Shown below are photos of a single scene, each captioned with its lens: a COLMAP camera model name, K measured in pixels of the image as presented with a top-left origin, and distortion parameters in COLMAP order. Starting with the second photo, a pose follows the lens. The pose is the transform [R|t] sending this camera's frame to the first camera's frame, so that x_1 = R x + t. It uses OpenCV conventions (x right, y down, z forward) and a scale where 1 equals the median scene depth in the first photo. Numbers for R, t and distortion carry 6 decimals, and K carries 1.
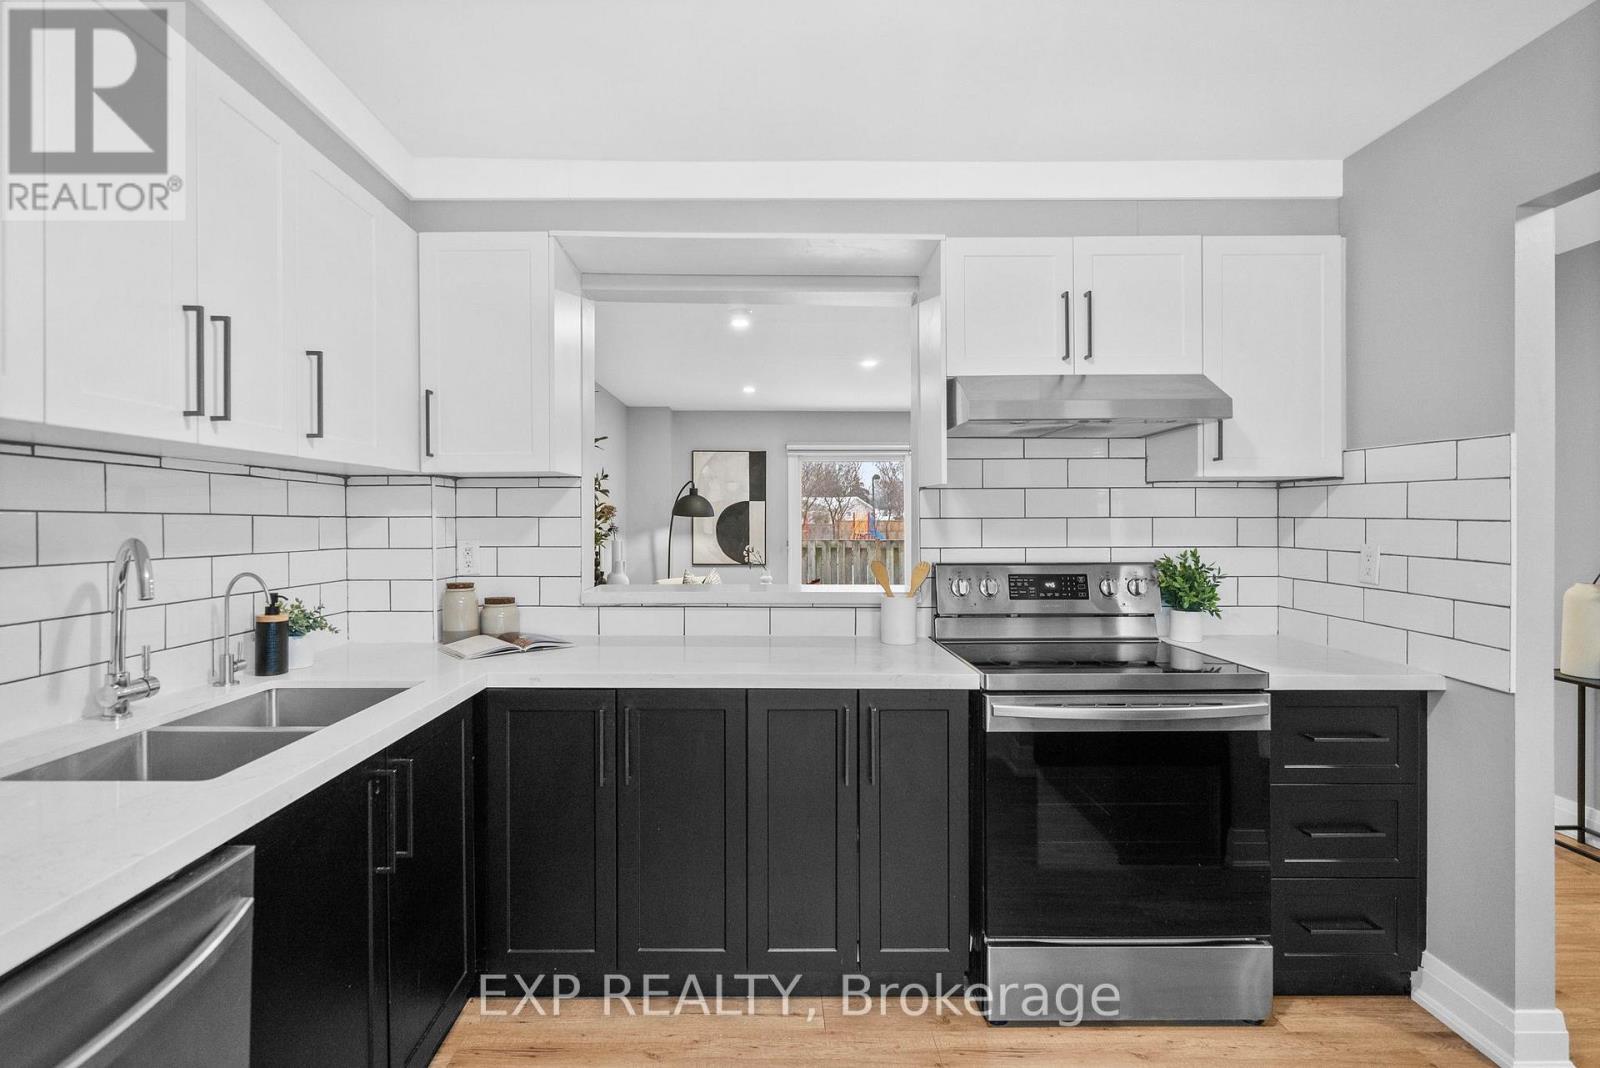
lens RADIAL K [[737.5, 0, 787.6], [0, 737.5, 520.2], [0, 0, 1]] dist [-0.004444, 0.000971]
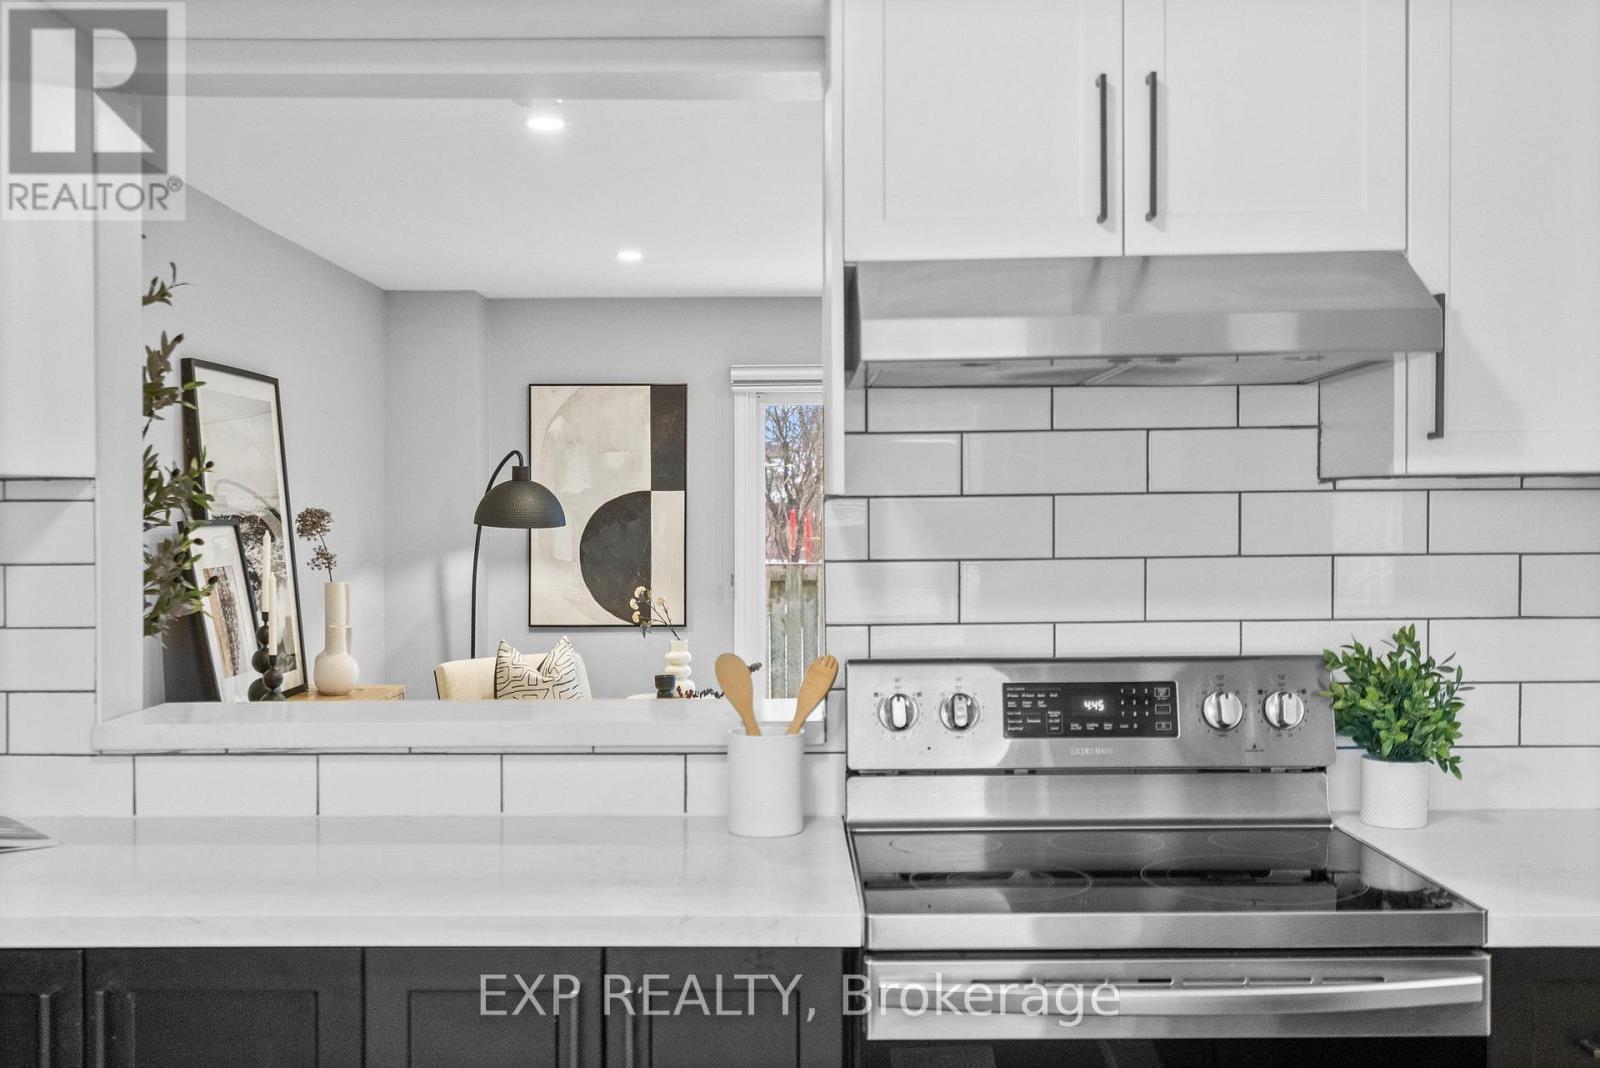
lens RADIAL K [[1574.0, 0, 805.4], [0, 1574.0, 531.9], [0, 0, 1]] dist [0.010279, 0.000000]
pose [[0.999905, -0.006502, -0.012185, 0.185022], [0.006636, 0.999917, 0.011004, -0.032894], [0.012112, -0.011083, 0.999865, 0.009642]]
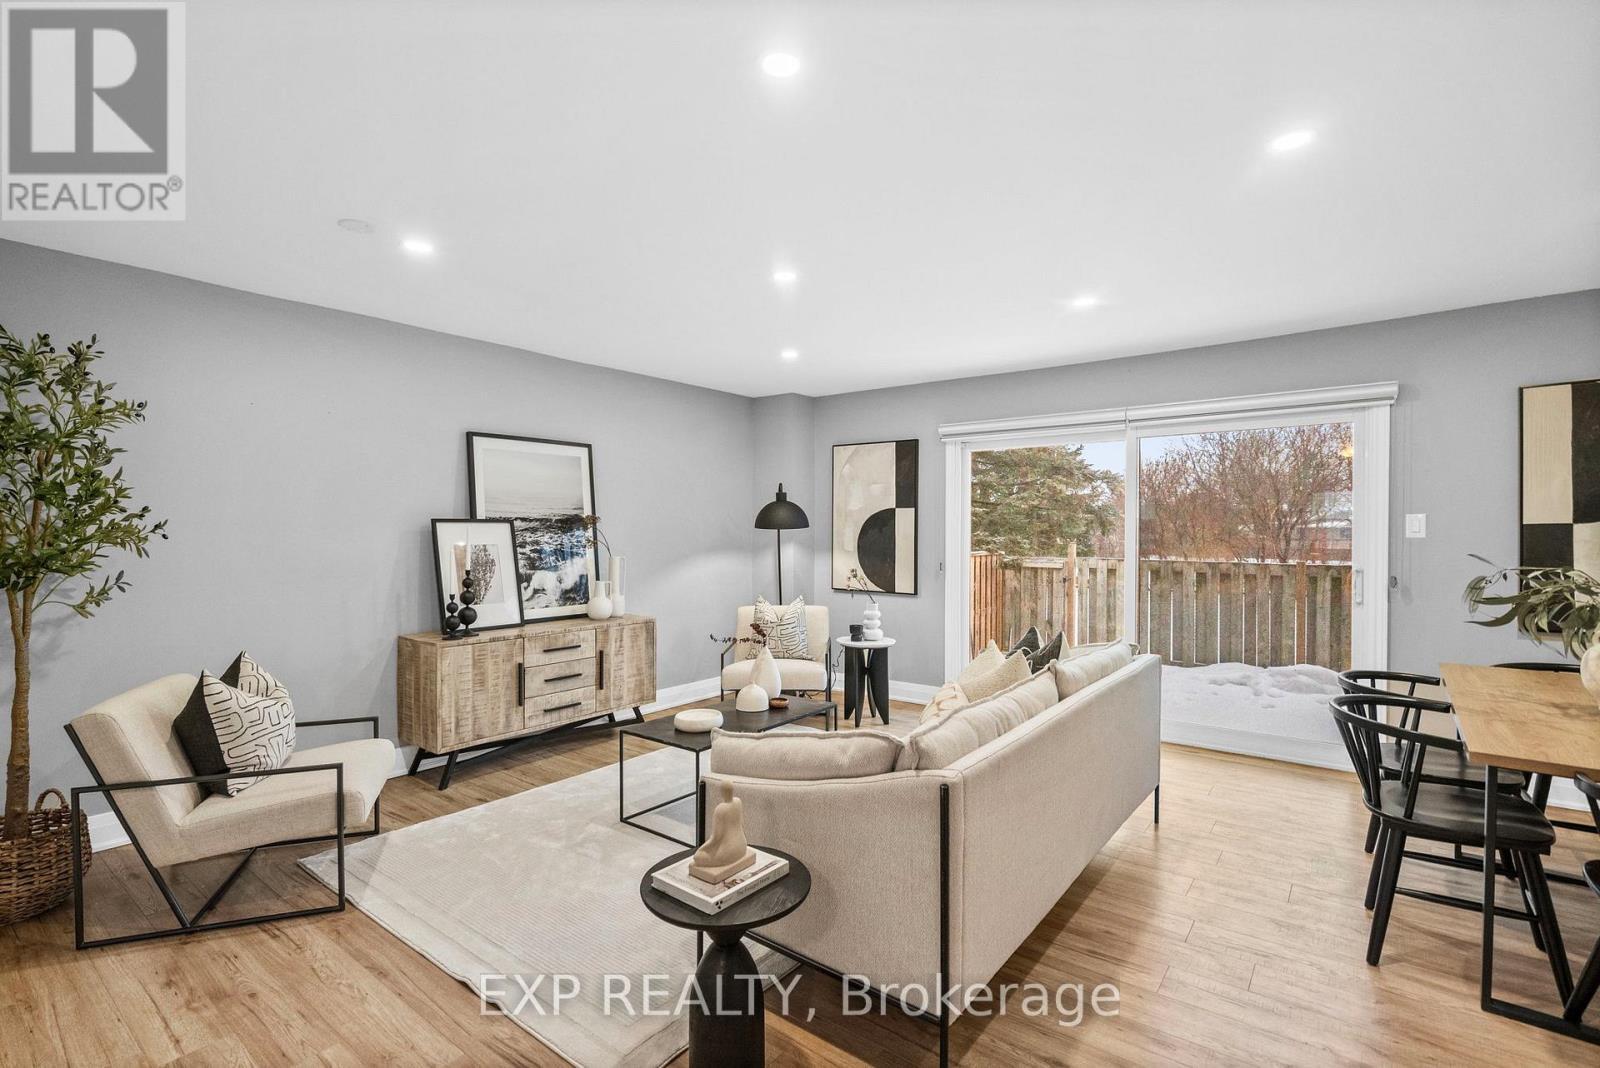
lens RADIAL K [[737.5, 0, 795.3], [0, 737.5, 535.3], [0, 0, 1]] dist [-0.004444, 0.000971]
pose [[0.782455, 0.008232, -0.622653, 1.061248], [-0.005838, 0.999966, 0.005884, -0.007343], [0.622680, -0.000969, 0.782476, 1.138053]]
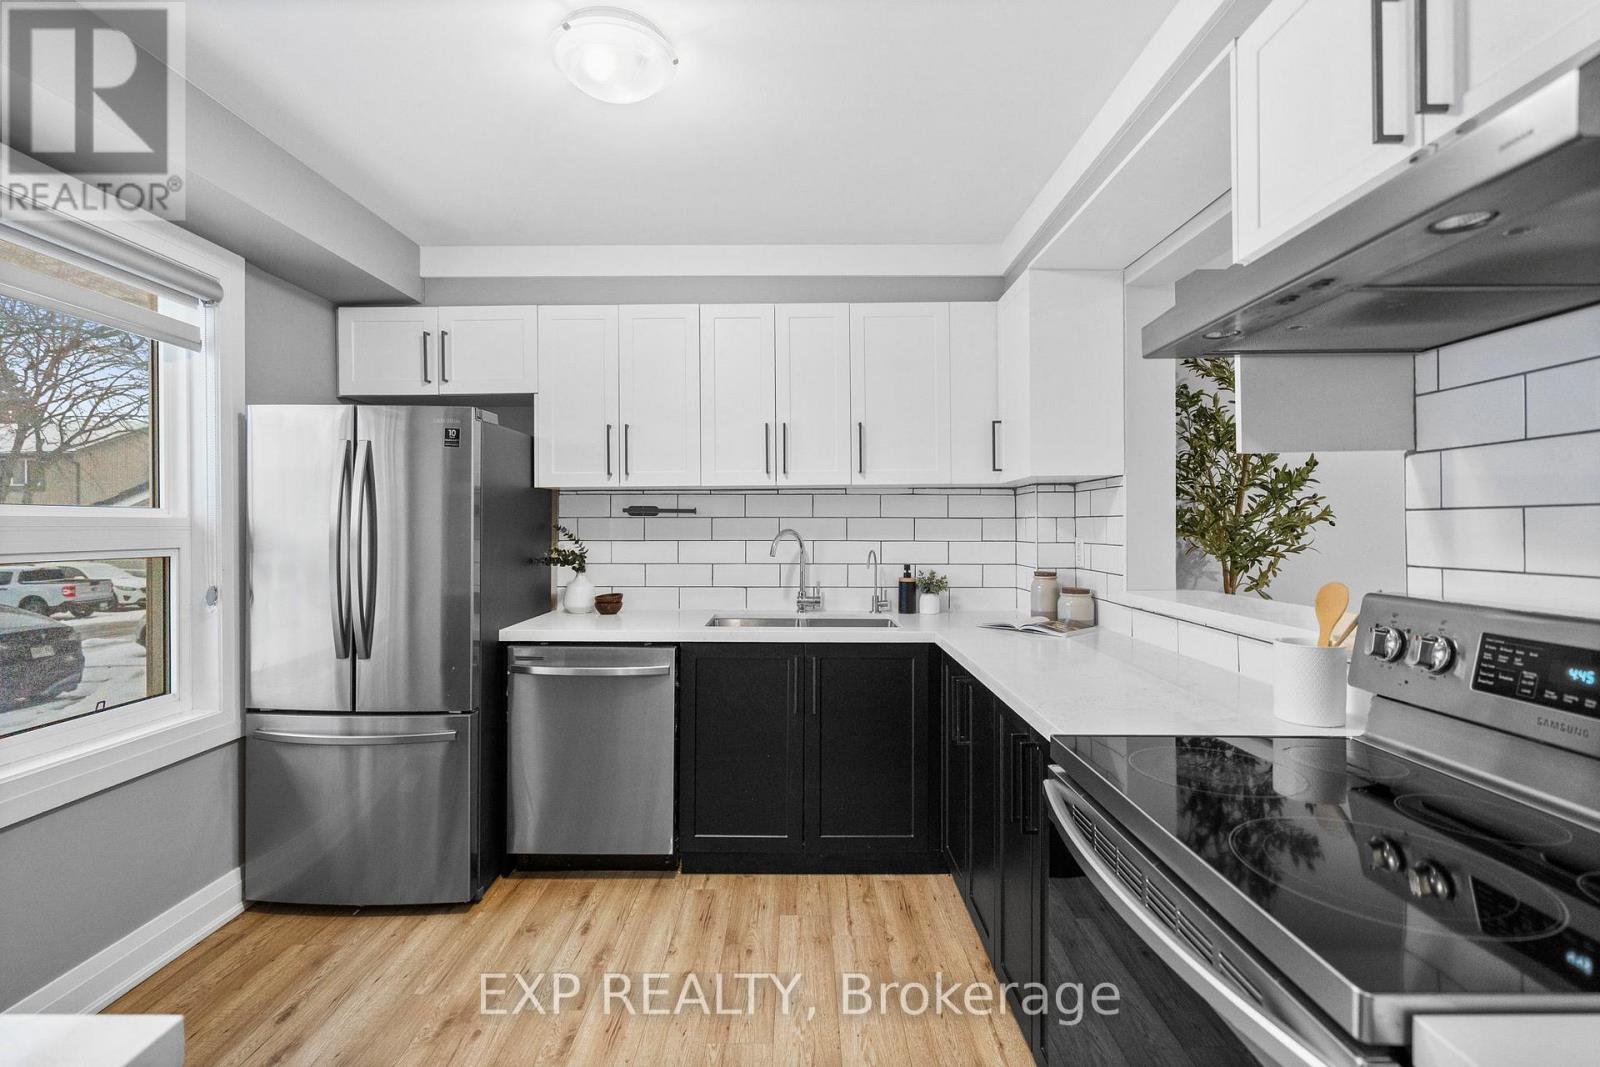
lens RADIAL K [[737.5, 0, 799.0], [0, 737.5, 527.4], [0, 0, 1]] dist [-0.004444, 0.000971]
pose [[-0.007302, 0.002732, -0.999970, 0.733621], [0.006091, 0.999978, 0.002687, 0.006388], [0.999955, -0.006071, -0.007318, 0.584620]]
